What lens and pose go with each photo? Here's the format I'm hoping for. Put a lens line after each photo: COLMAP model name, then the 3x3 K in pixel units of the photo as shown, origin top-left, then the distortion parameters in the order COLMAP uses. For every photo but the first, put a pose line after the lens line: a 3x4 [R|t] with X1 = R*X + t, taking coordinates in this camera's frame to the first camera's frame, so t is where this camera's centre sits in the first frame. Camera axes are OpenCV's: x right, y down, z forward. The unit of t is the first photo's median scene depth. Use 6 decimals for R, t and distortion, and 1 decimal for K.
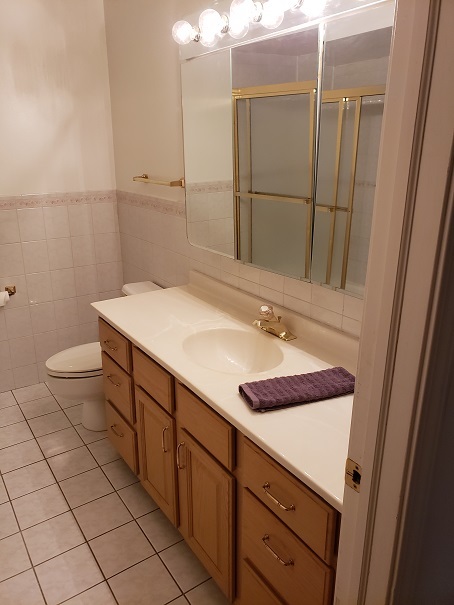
lens RADIAL K [[466.2, 0, 223.3], [0, 466.2, 300.7], [0, 0, 1]] dist [0.000083, 0.001848]
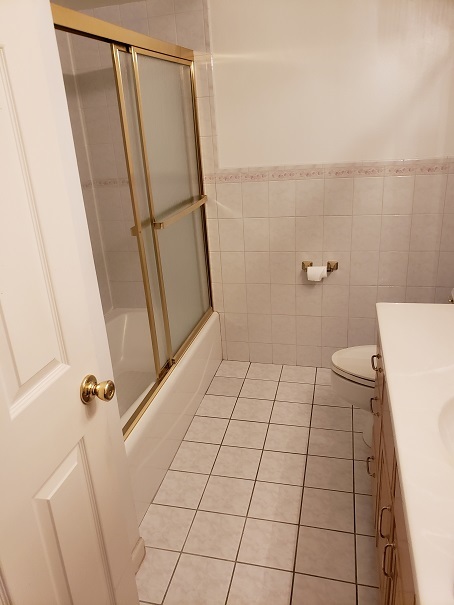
lens RADIAL K [[466.2, 0, 228.2], [0, 466.2, 304.7], [0, 0, 1]] dist [0.000083, 0.001848]
pose [[0.655408, 0.235329, -0.717678, 0.093838], [-0.175782, 0.971654, 0.158078, -0.057587], [0.734535, 0.022549, 0.678196, 0.218656]]
